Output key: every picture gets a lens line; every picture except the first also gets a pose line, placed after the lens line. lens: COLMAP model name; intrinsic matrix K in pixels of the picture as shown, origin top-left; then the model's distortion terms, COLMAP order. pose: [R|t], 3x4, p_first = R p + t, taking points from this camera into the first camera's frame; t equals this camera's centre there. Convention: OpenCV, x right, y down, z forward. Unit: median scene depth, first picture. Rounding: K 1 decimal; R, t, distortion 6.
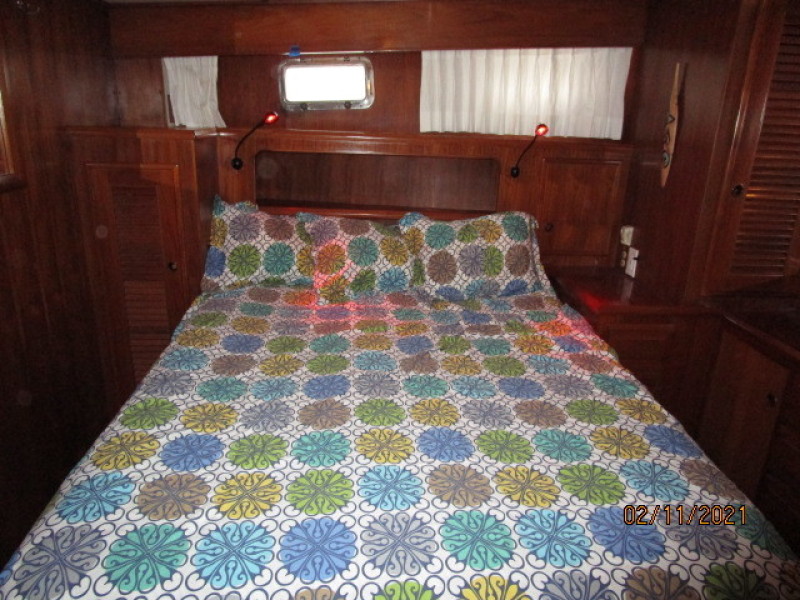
lens RADIAL K [[570.5, 0, 395.2], [0, 570.5, 297.2], [0, 0, 1]] dist [-0.030145, 0.009907]
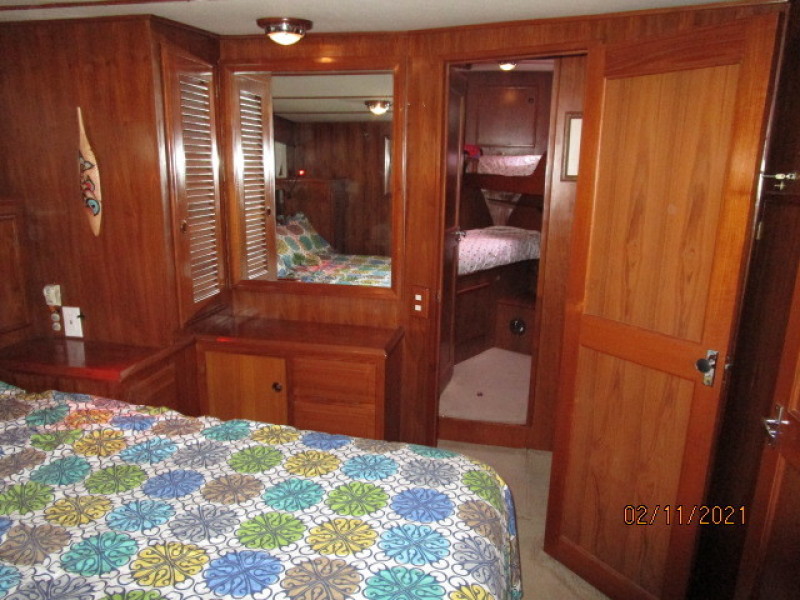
lens RADIAL K [[570.5, 0, 396.5], [0, 570.5, 296.4], [0, 0, 1]] dist [-0.030145, 0.009907]
pose [[0.252086, -0.244125, 0.936406, -0.348246], [0.291018, 0.941988, 0.167236, -0.124474], [-0.922909, 0.230353, 0.308507, 0.302187]]
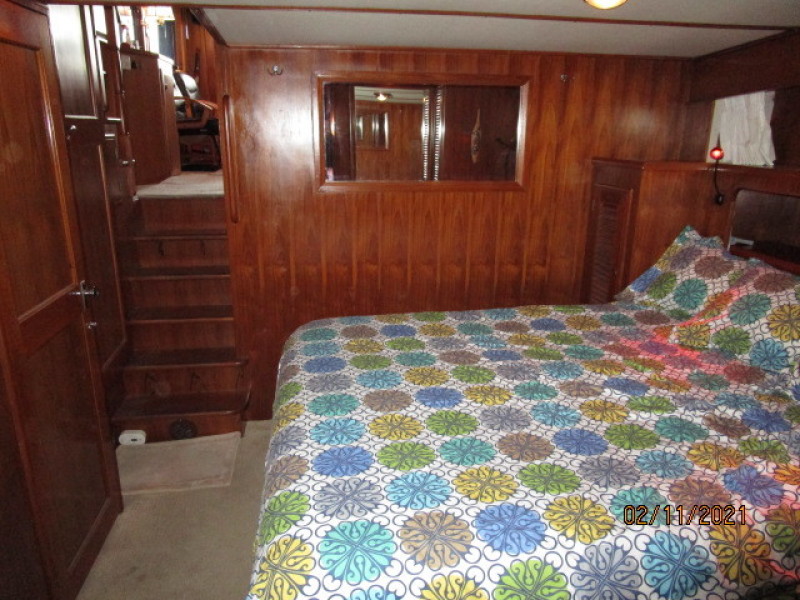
lens RADIAL K [[570.5, 0, 397.6], [0, 570.5, 301.0], [0, 0, 1]] dist [-0.030145, 0.009907]
pose [[0.092022, 0.253960, -0.962827, 0.819509], [-0.329580, 0.920198, 0.211216, -0.112484], [0.939633, 0.297892, 0.168378, 0.432078]]
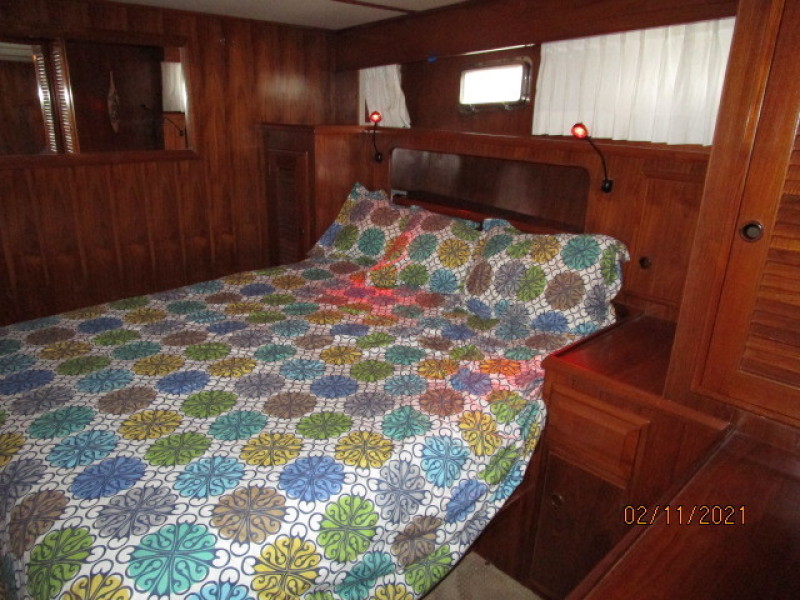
lens RADIAL K [[570.5, 0, 400.5], [0, 570.5, 296.6], [0, 0, 1]] dist [-0.030145, 0.009907]
pose [[0.656117, 0.225607, -0.720147, 0.788912], [-0.247635, 0.965793, 0.076946, -0.074243], [0.712872, 0.127847, 0.689542, 0.330898]]
